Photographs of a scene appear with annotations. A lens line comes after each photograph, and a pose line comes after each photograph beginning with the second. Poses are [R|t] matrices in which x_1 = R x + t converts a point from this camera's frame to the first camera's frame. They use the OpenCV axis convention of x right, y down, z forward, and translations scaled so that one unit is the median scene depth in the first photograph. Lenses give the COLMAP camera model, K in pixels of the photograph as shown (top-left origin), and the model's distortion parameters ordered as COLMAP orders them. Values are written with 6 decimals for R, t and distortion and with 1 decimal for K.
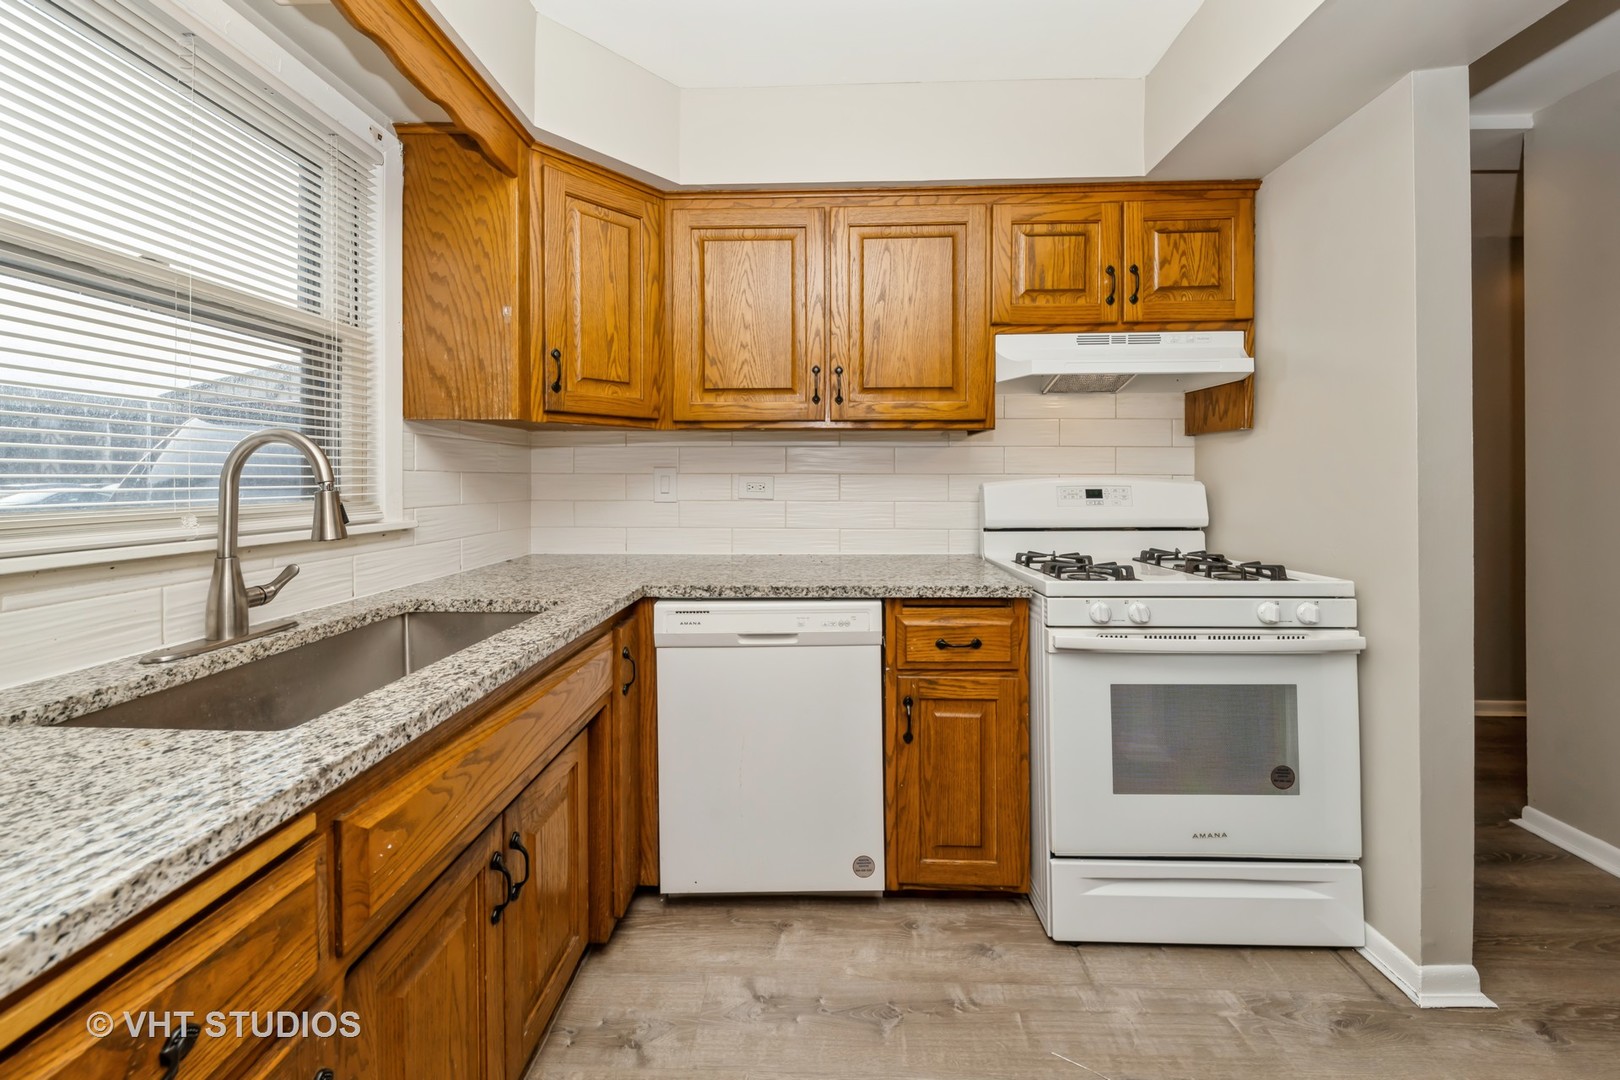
lens RADIAL K [[562.1, 0, 804.6], [0, 562.1, 479.2], [0, 0, 1]] dist [0.000633, -0.000447]
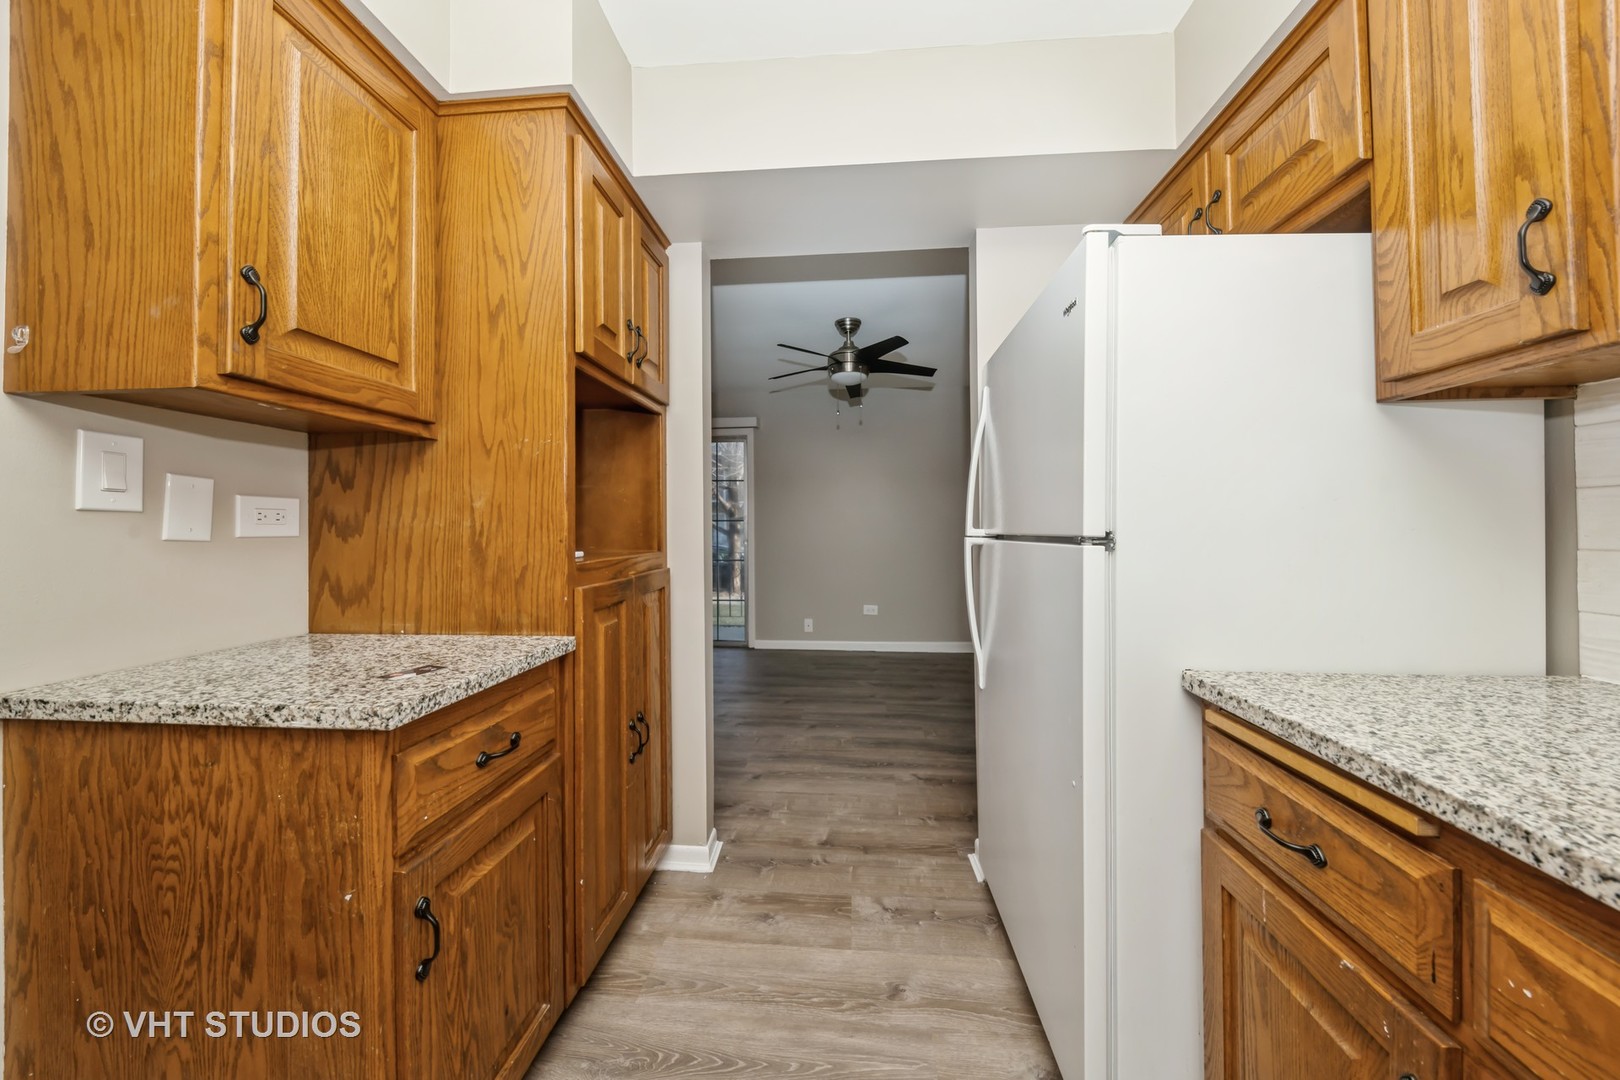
lens RADIAL K [[562.1, 0, 811.4], [0, 562.1, 524.5], [0, 0, 1]] dist [0.000633, -0.000447]
pose [[-0.998493, 0.002992, 0.054796, 0.151190], [0.002732, 0.999985, -0.004806, 0.060991], [-0.054810, -0.004649, -0.998486, 1.942186]]
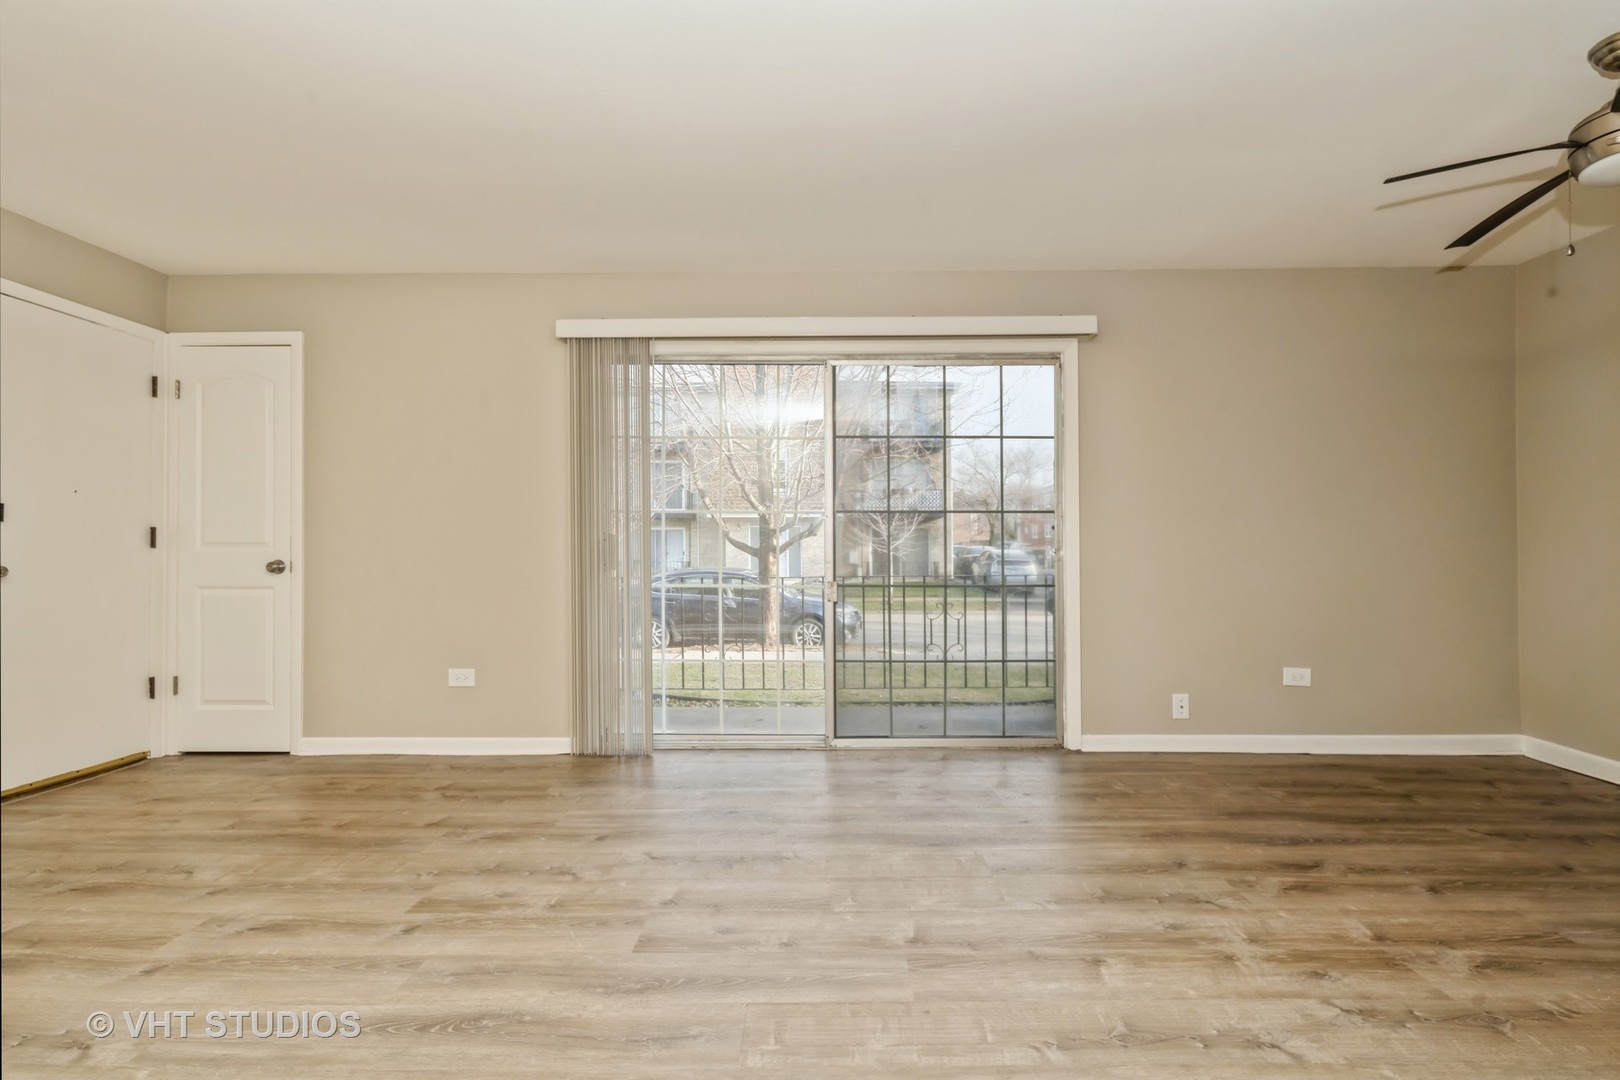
lens RADIAL K [[787.6, 0, 825.4], [0, 787.6, 547.3], [0, 0, 1]] dist [0.008781, -0.002167]
pose [[-0.999231, -0.002855, -0.039104, 4.367945], [-0.002610, 0.999977, -0.006298, 0.325377], [0.039121, -0.006191, -0.999215, -0.577996]]
